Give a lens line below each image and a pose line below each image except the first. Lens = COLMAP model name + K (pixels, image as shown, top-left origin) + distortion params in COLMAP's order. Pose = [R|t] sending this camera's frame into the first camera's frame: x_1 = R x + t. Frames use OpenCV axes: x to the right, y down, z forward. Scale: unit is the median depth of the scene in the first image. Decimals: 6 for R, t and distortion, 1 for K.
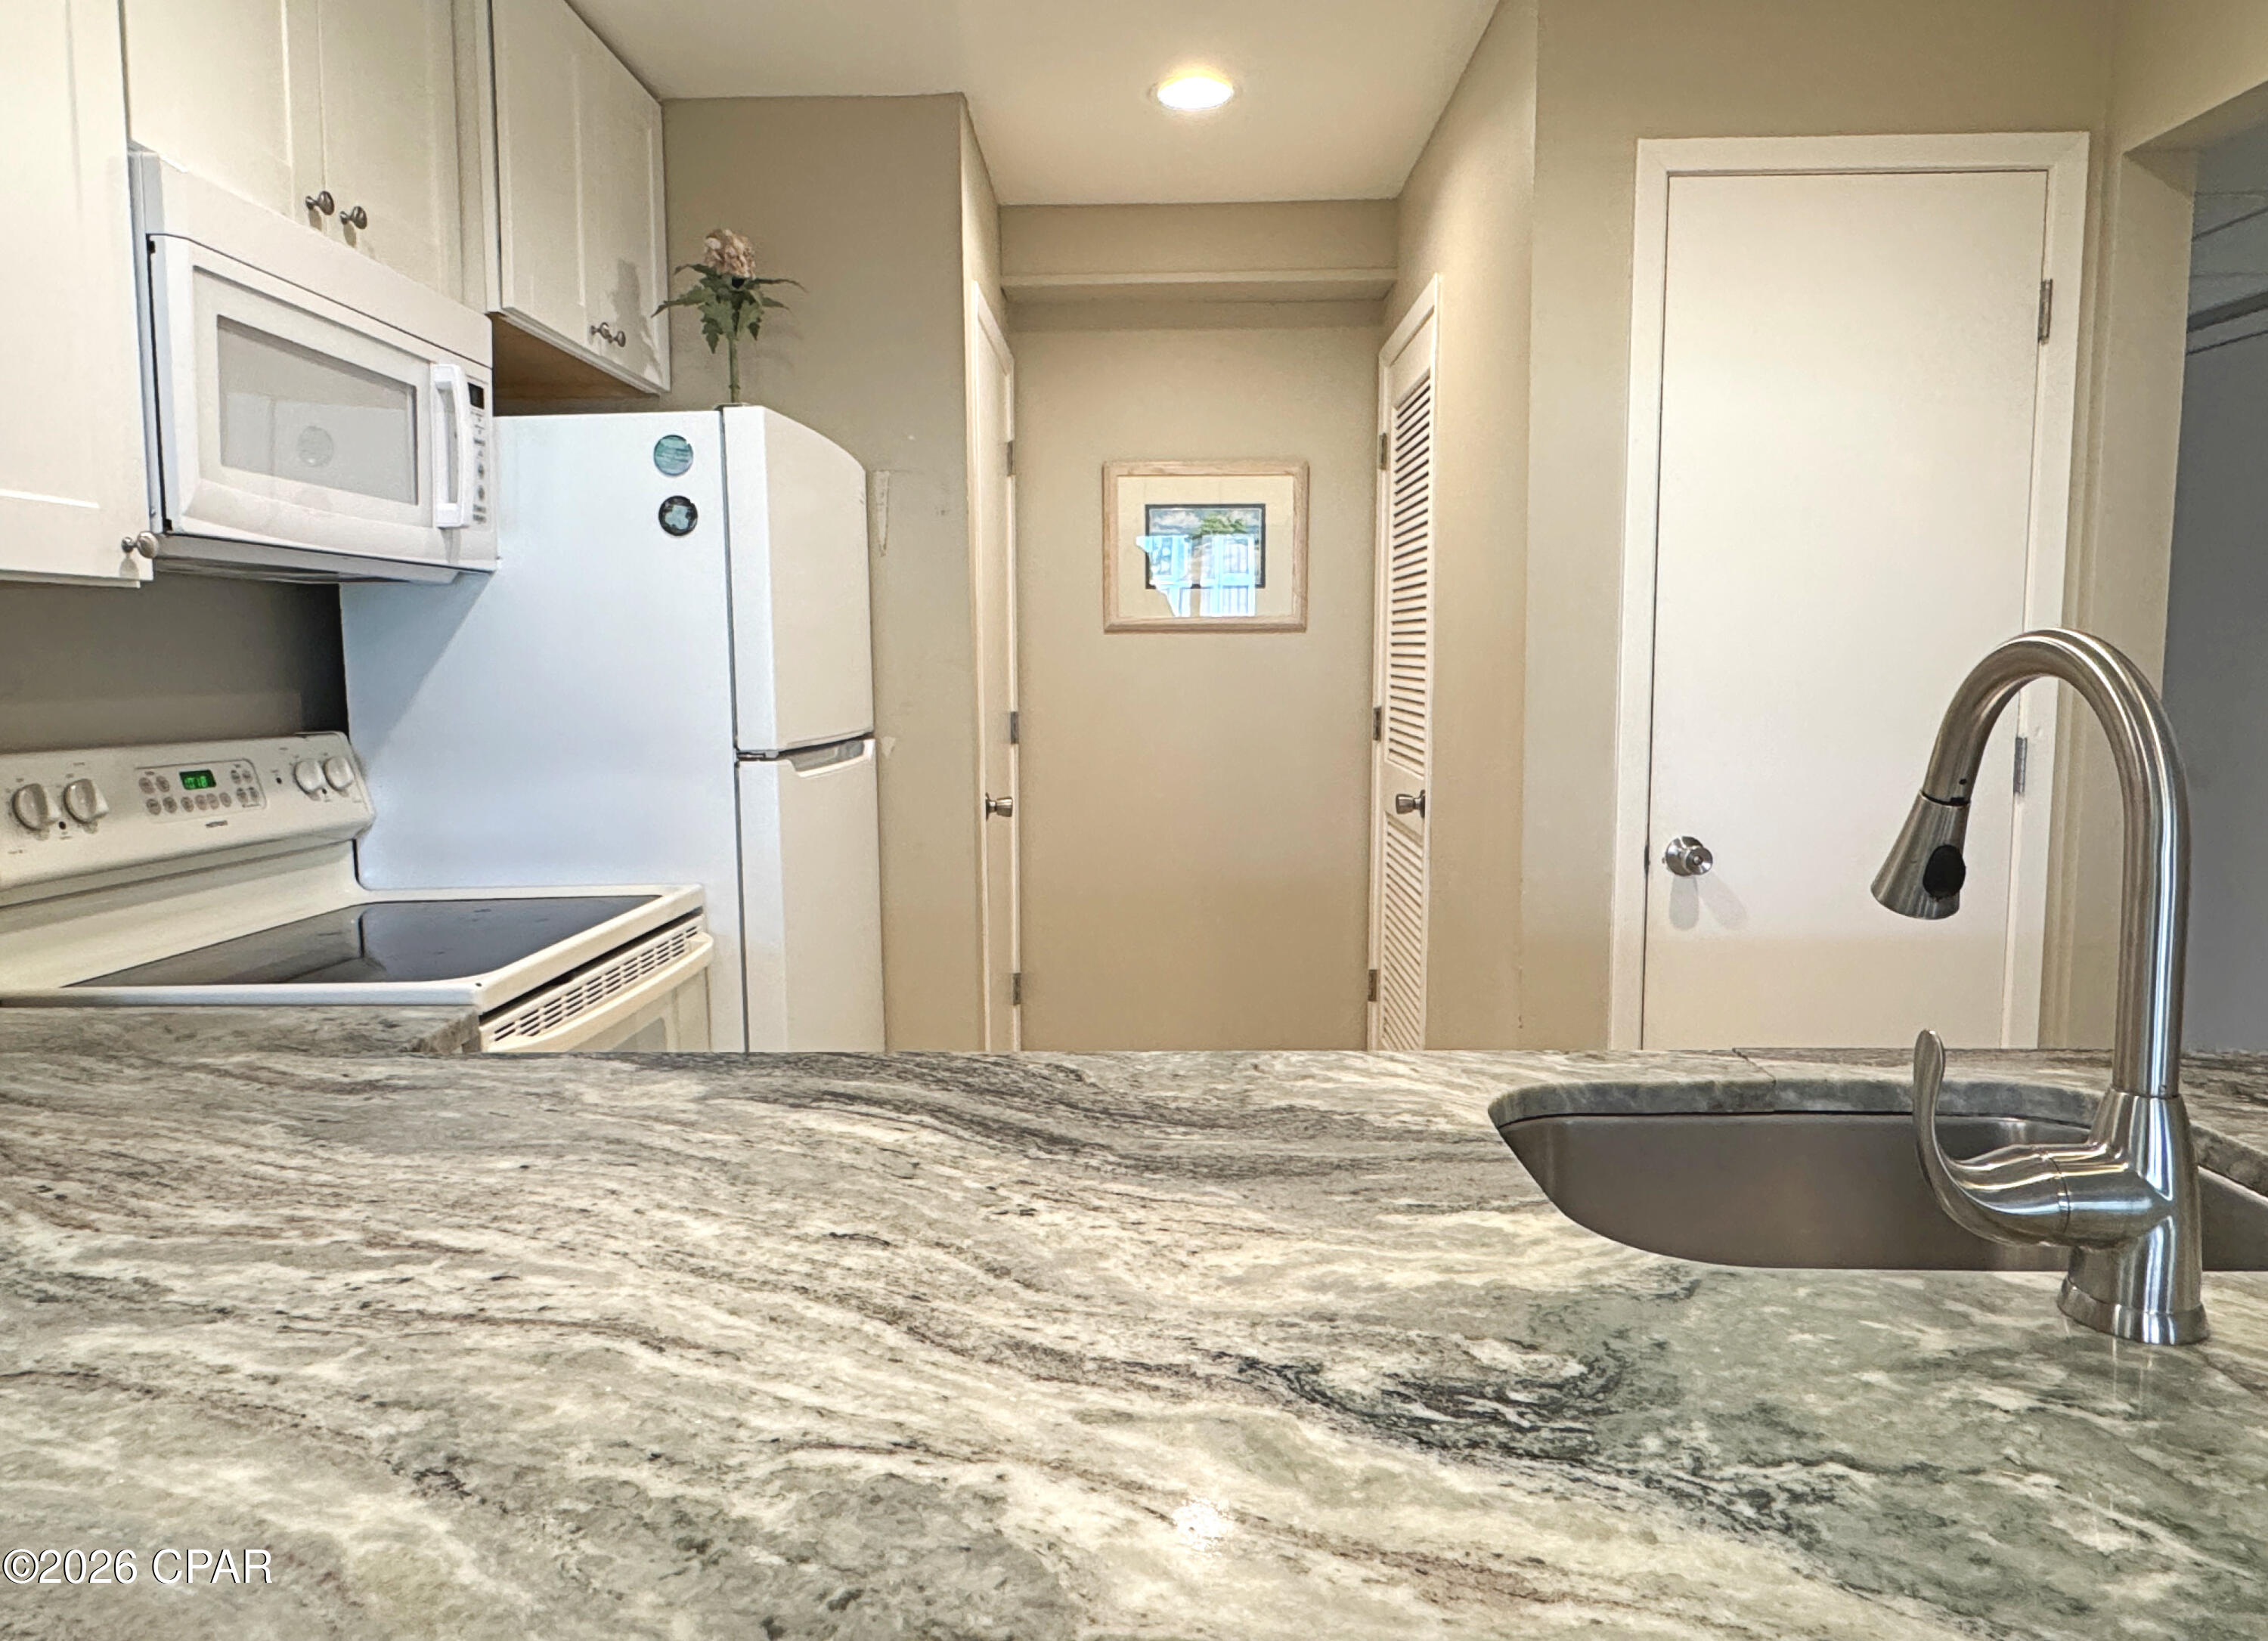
lens RADIAL K [[1458.2, 0, 1123.1], [0, 1458.2, 785.0], [0, 0, 1]] dist [-0.001806, 0.001676]
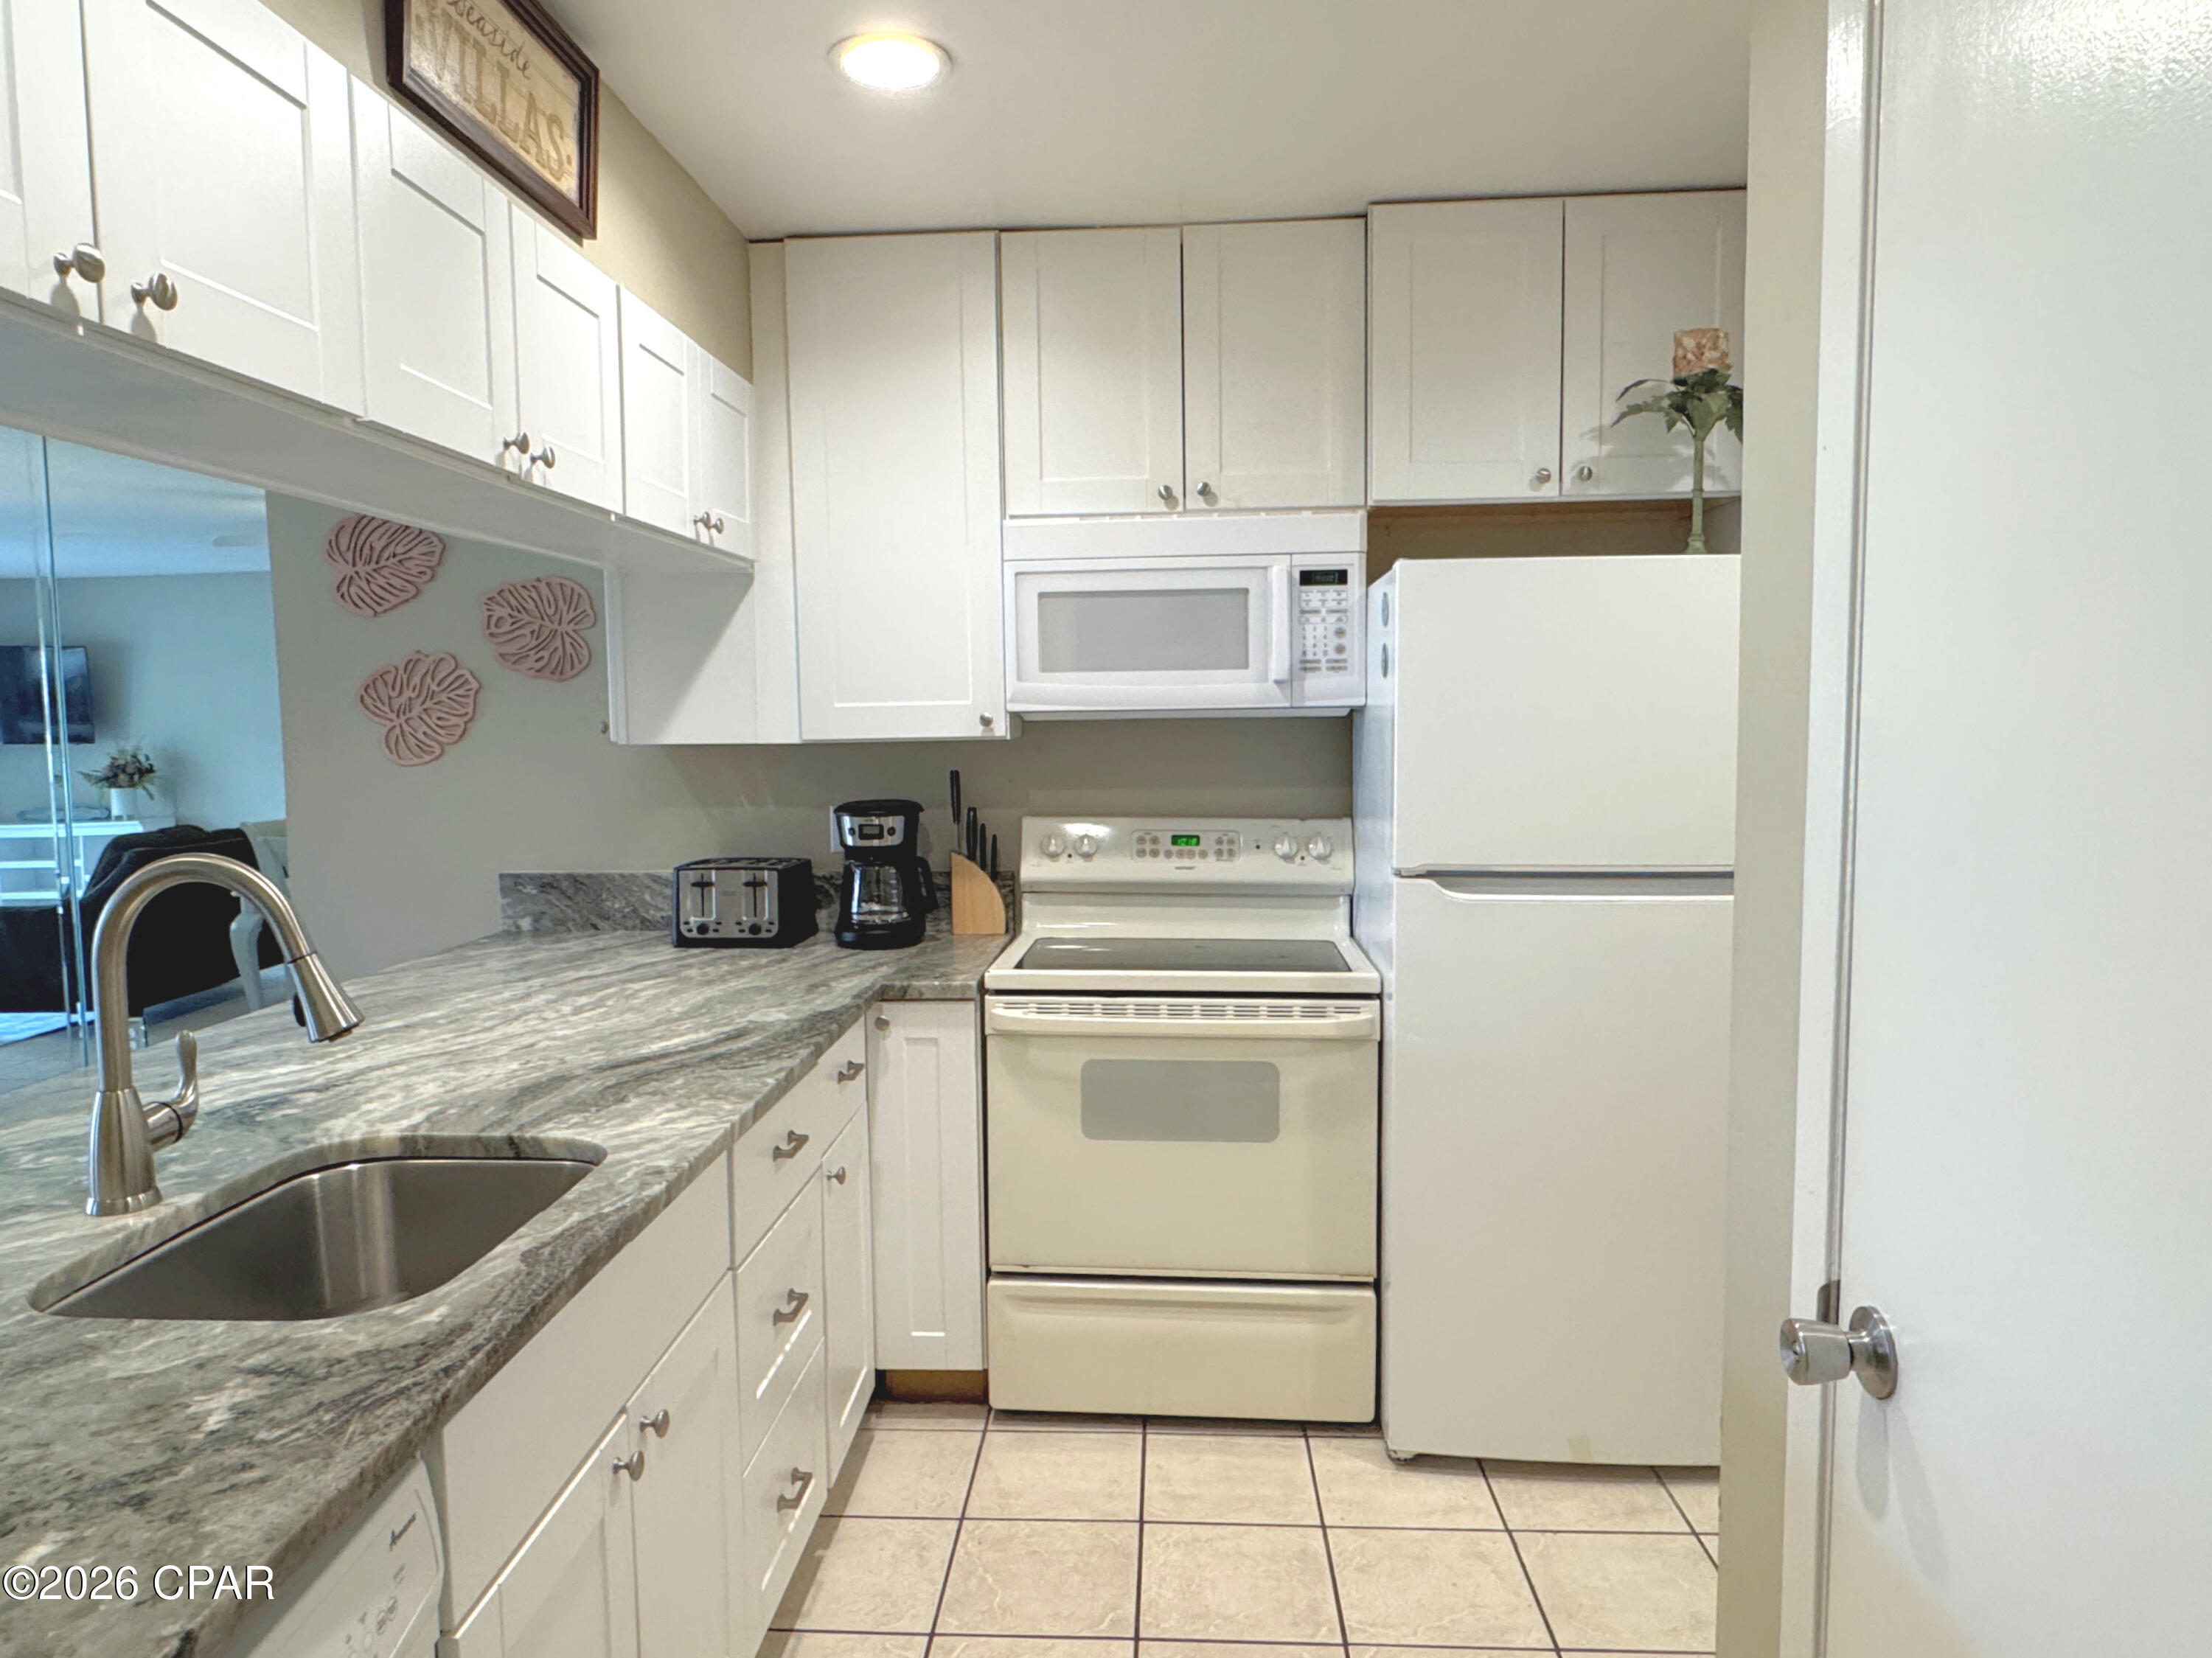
lens RADIAL K [[1428.5, 0, 1059.1], [0, 1428.5, 832.0], [0, 0, 1]] dist [-0.007076, -0.000640]
pose [[-0.047886, 0.096038, -0.994225, 2.030443], [-0.072118, 0.992437, 0.099339, -0.335835], [0.996246, 0.076459, -0.040597, 1.871935]]
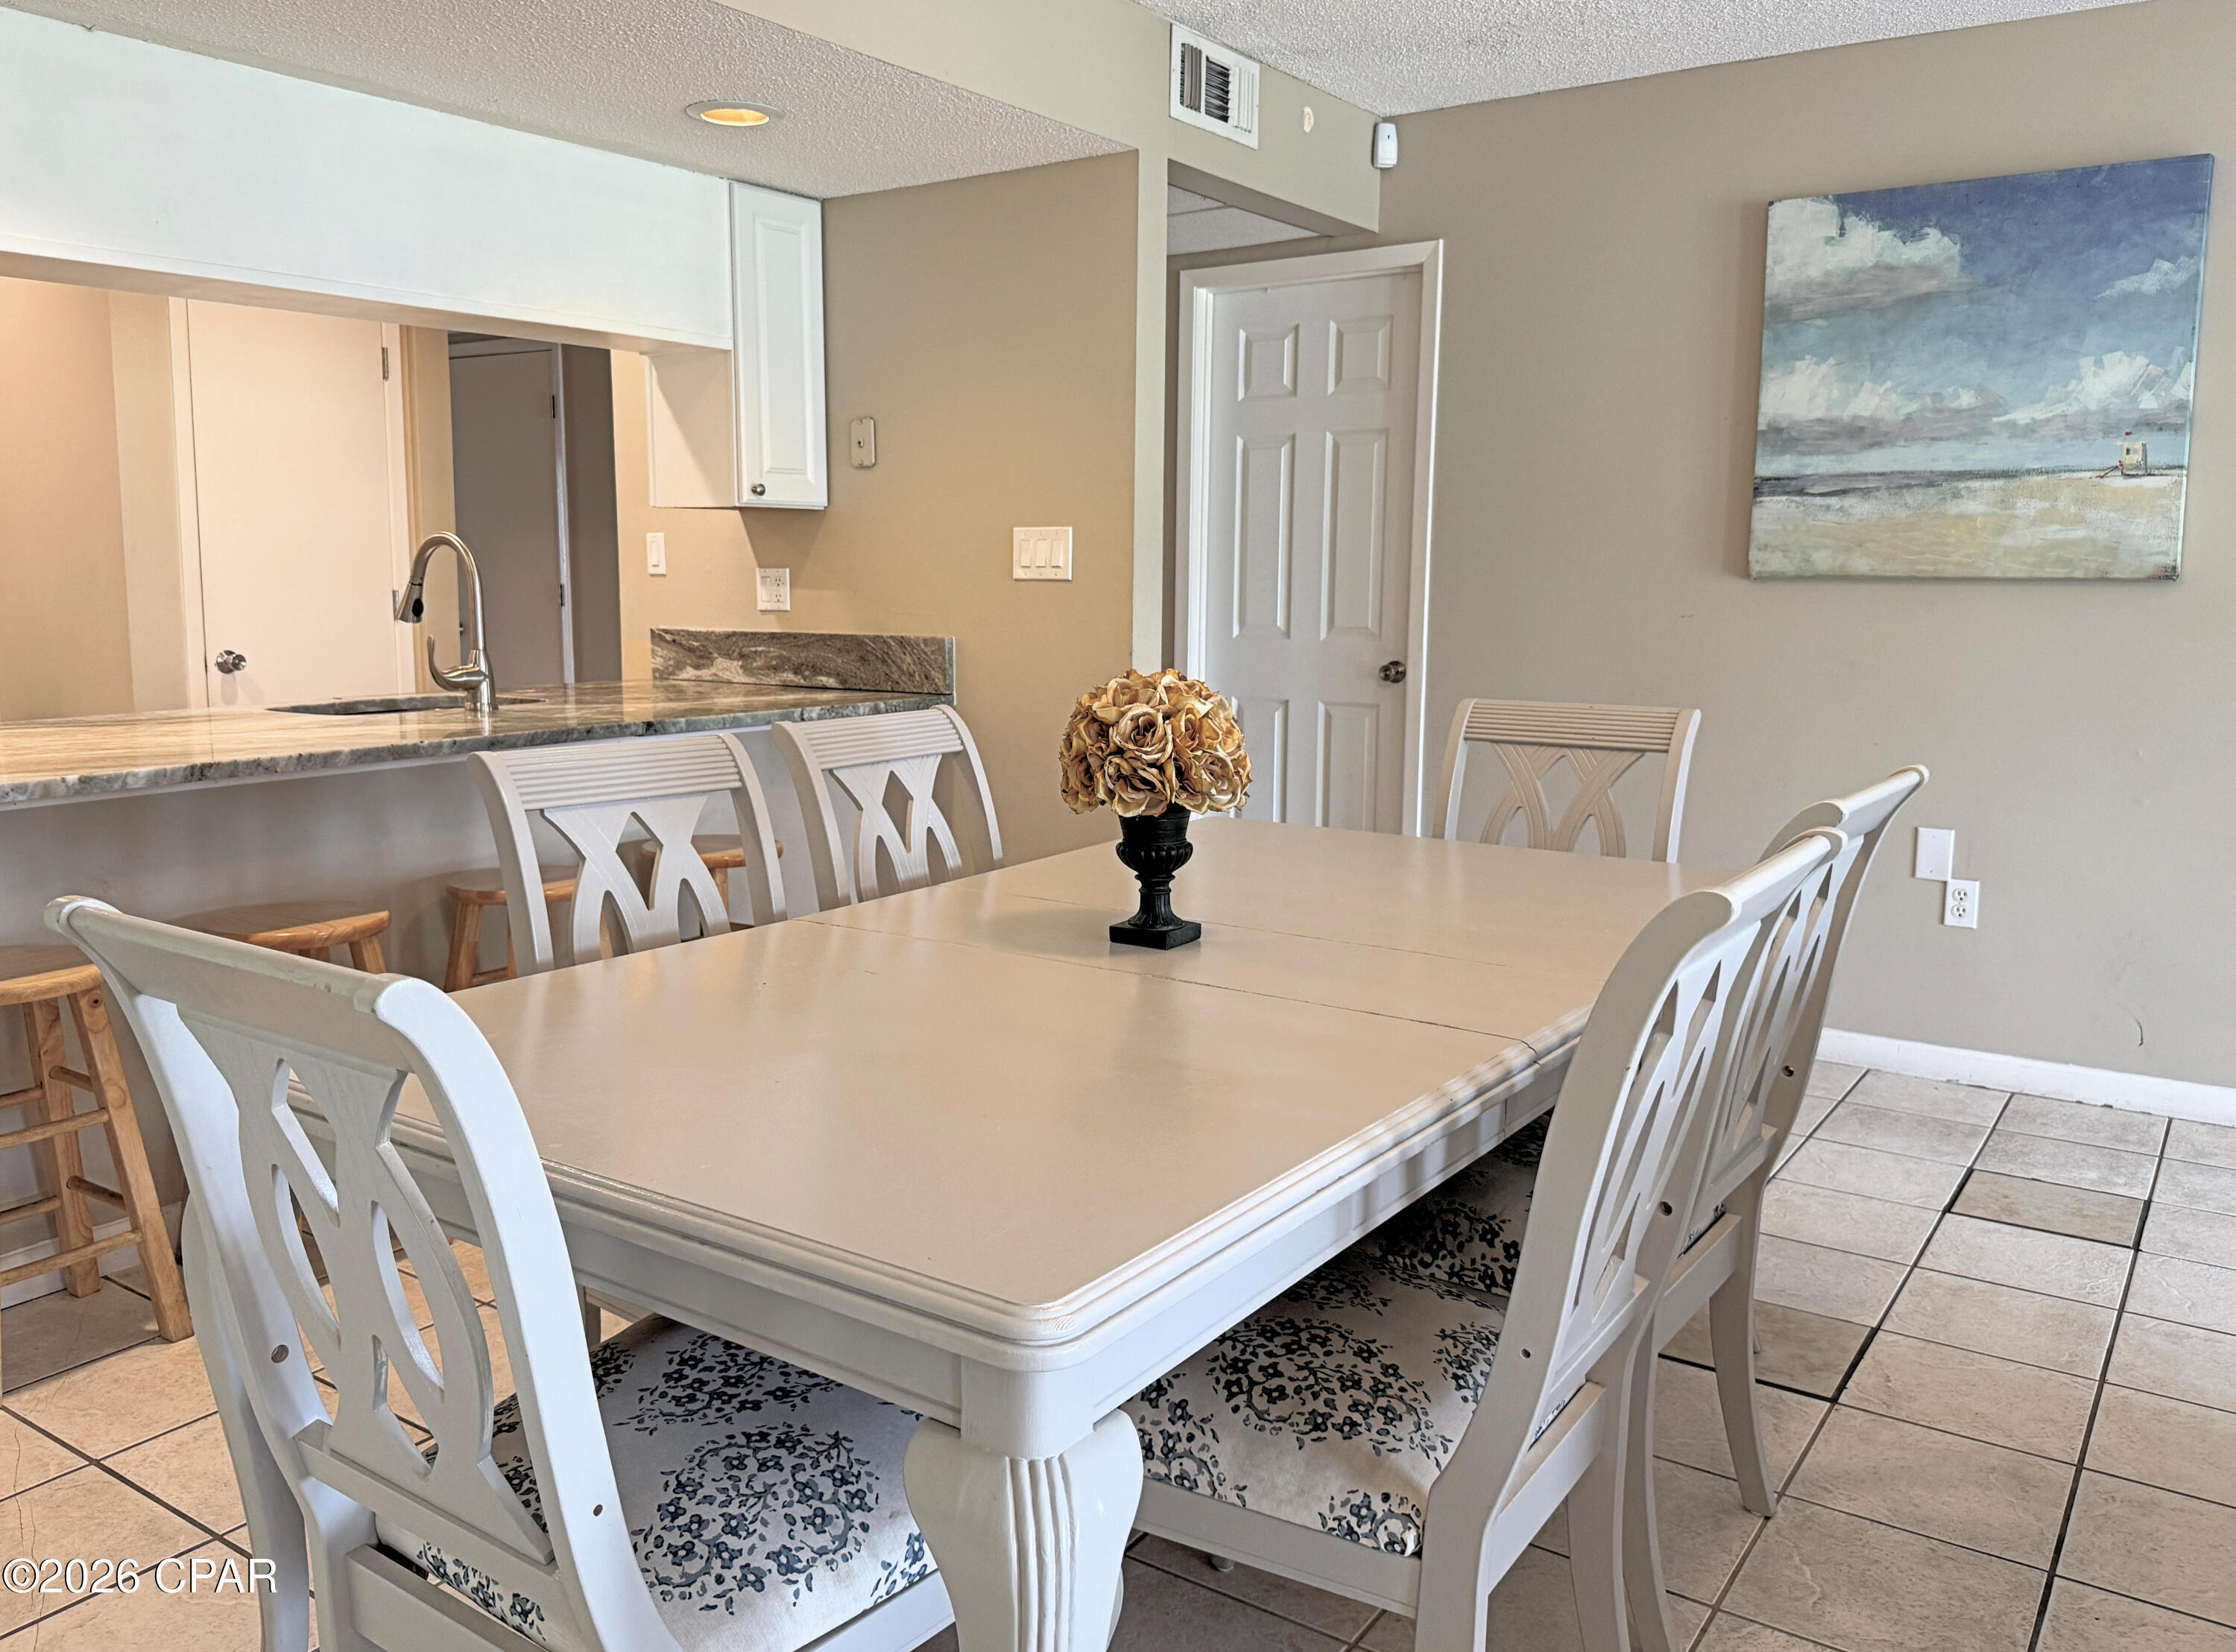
lens RADIAL K [[1682.3, 0, 1118.0], [0, 1682.3, 826.0], [0, 0, 1]] dist [0.001421, 0.000686]
pose [[0.538153, -0.117362, 0.834636, -1.810595], [0.062678, 0.993089, 0.099229, 0.274254], [-0.840513, -0.001087, 0.541790, -2.375982]]
